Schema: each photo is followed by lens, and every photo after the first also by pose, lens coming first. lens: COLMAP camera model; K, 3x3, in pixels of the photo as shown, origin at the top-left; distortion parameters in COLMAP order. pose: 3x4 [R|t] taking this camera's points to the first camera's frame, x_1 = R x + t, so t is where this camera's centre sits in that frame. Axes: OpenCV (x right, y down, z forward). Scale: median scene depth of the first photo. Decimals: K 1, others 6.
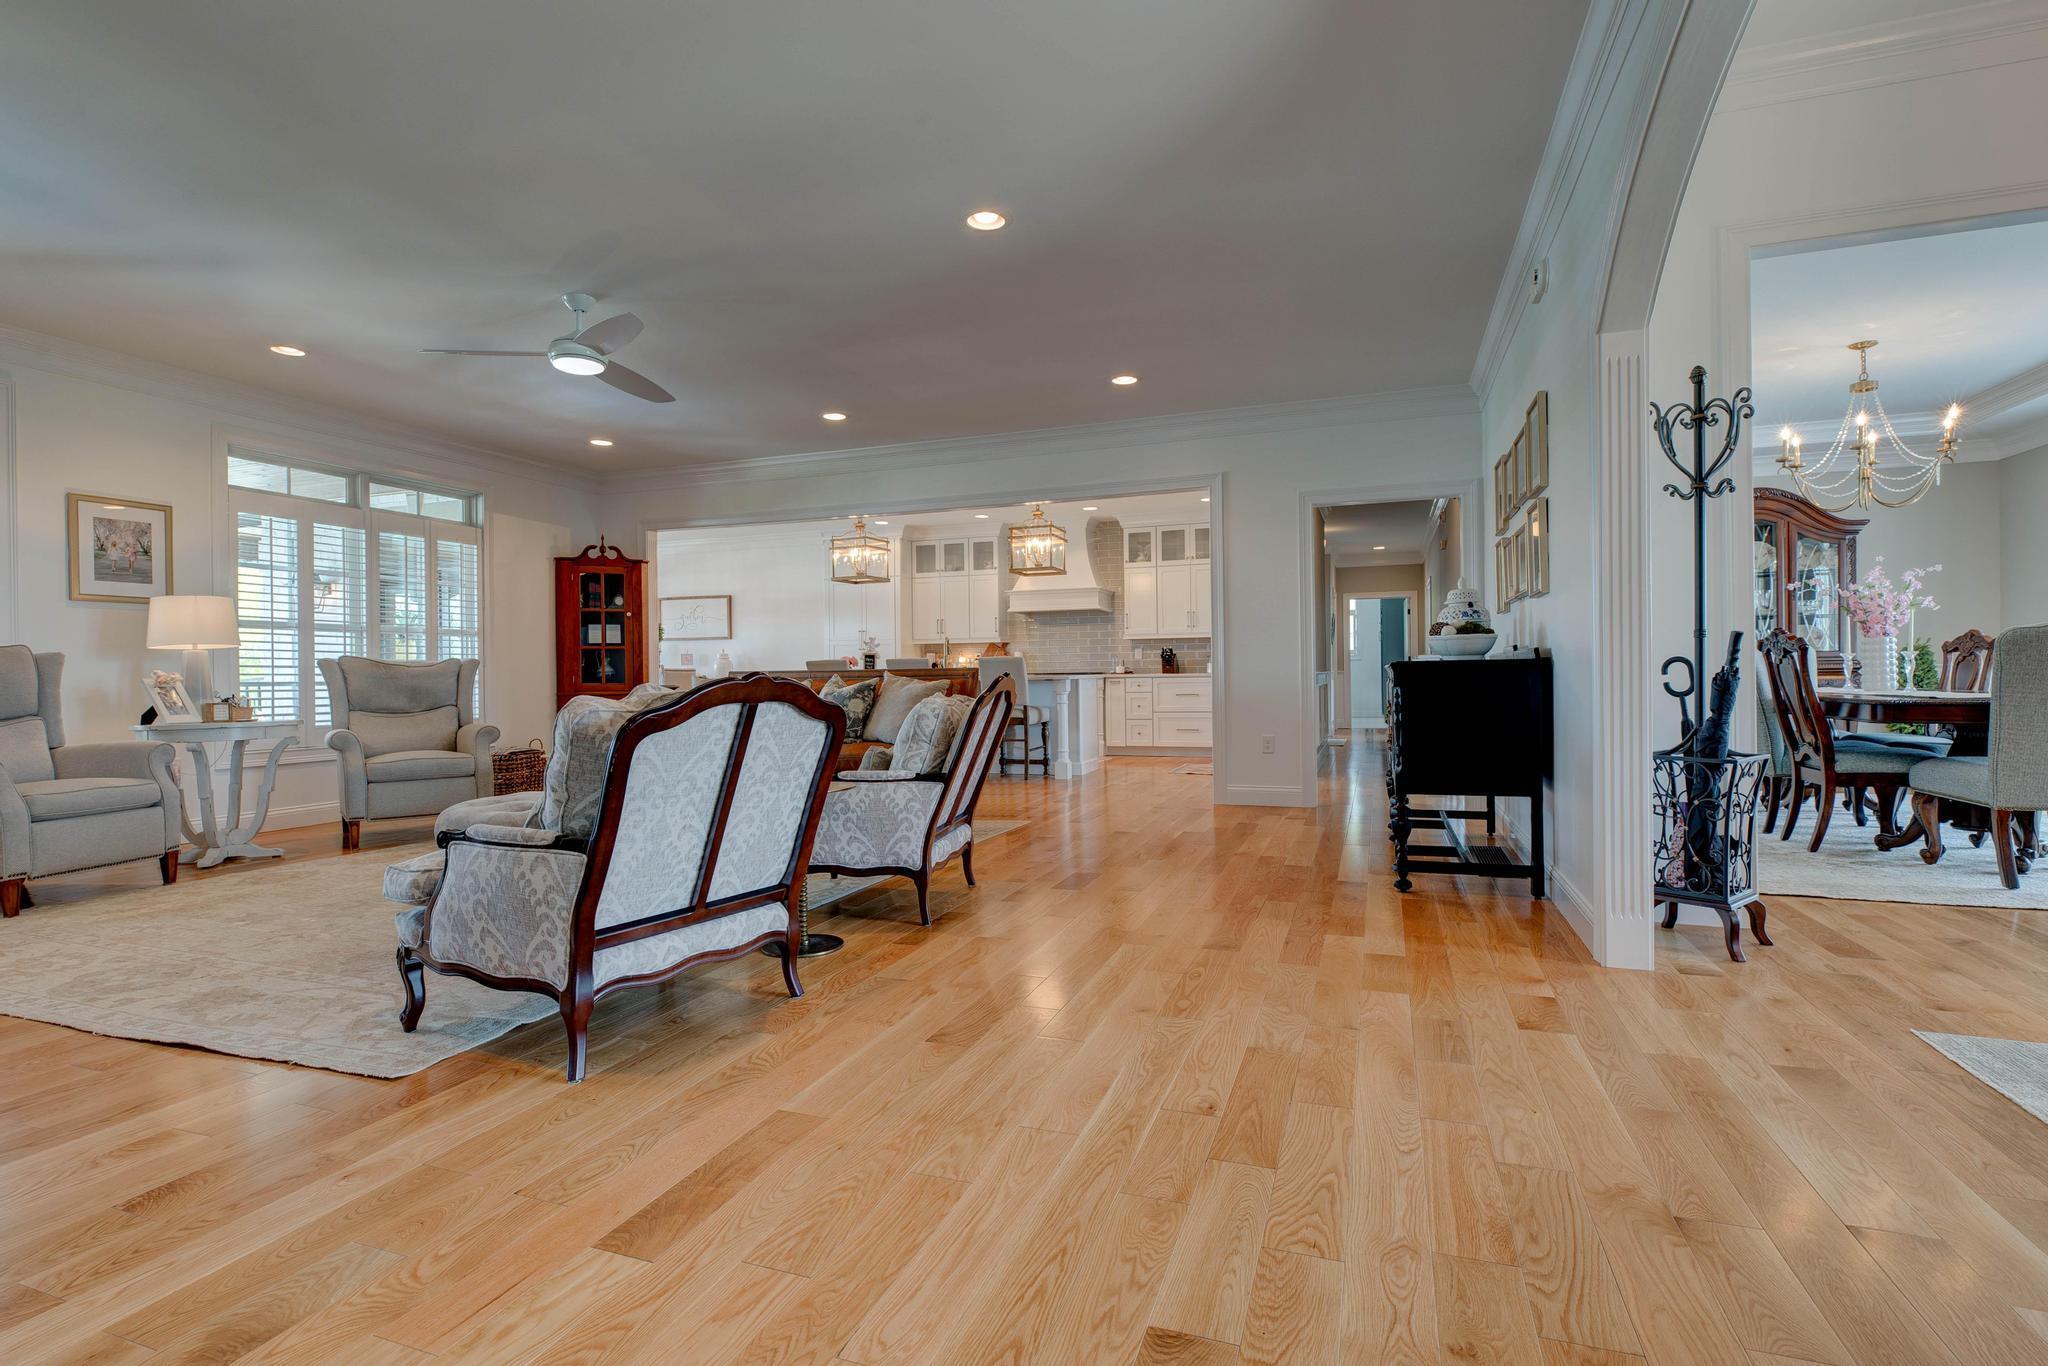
lens RADIAL K [[1012.0, 0, 1018.3], [0, 1012.0, 681.2], [0, 0, 1]] dist [-0.007054, -0.000926]
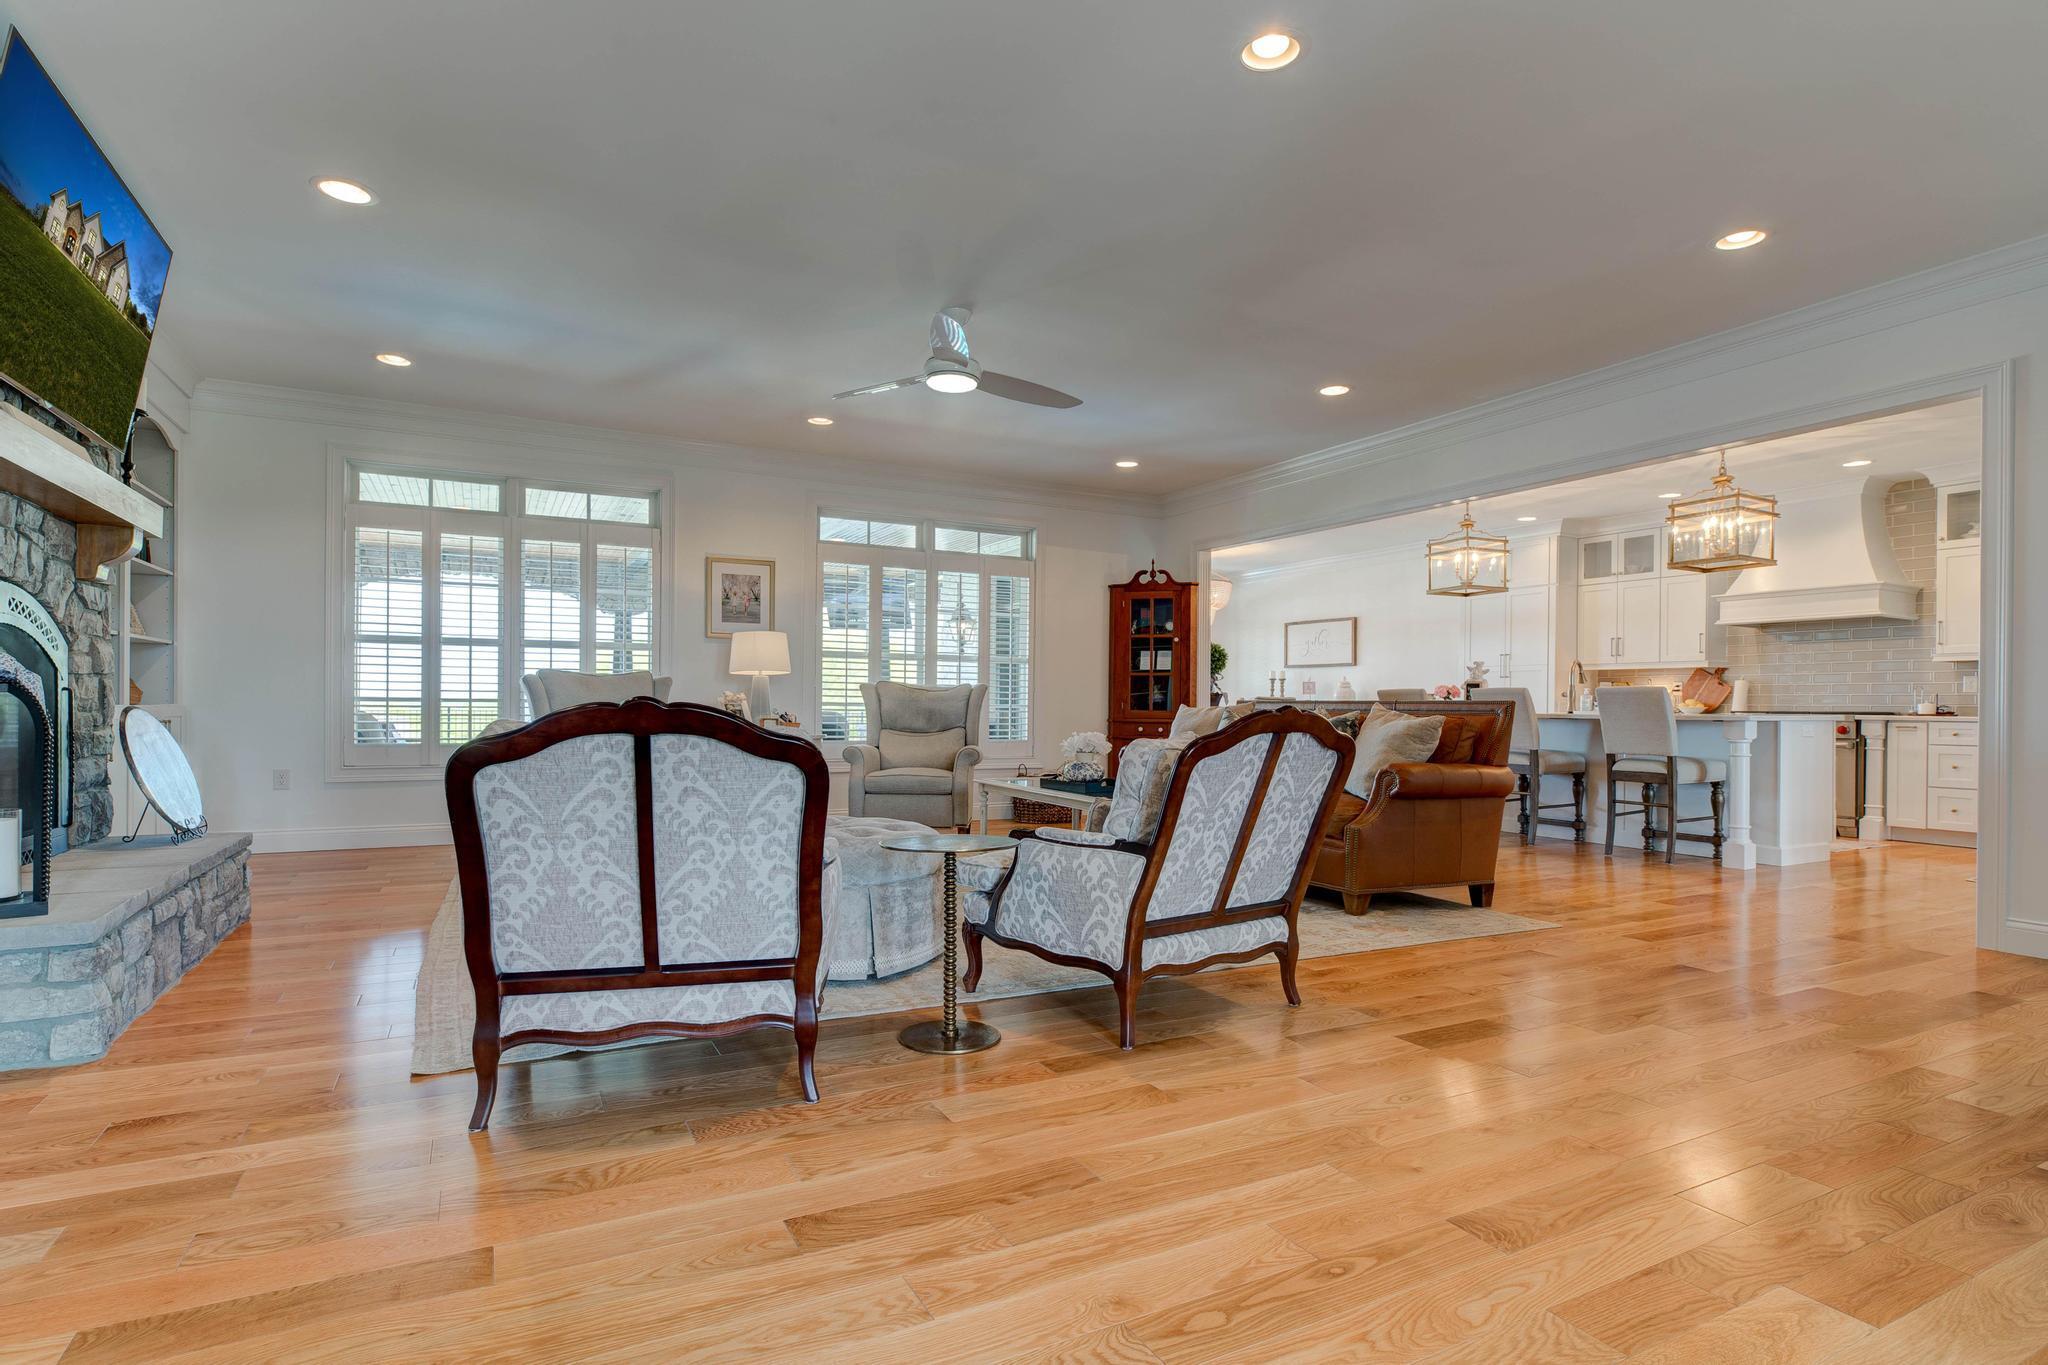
lens RADIAL K [[1012.0, 0, 999.8], [0, 1012.0, 709.8], [0, 0, 1]] dist [-0.007054, -0.000926]
pose [[0.727098, 0.022869, -0.686153, 0.190791], [-0.023192, 0.999693, 0.008743, -0.004571], [0.686142, 0.009557, 0.727405, 0.224959]]
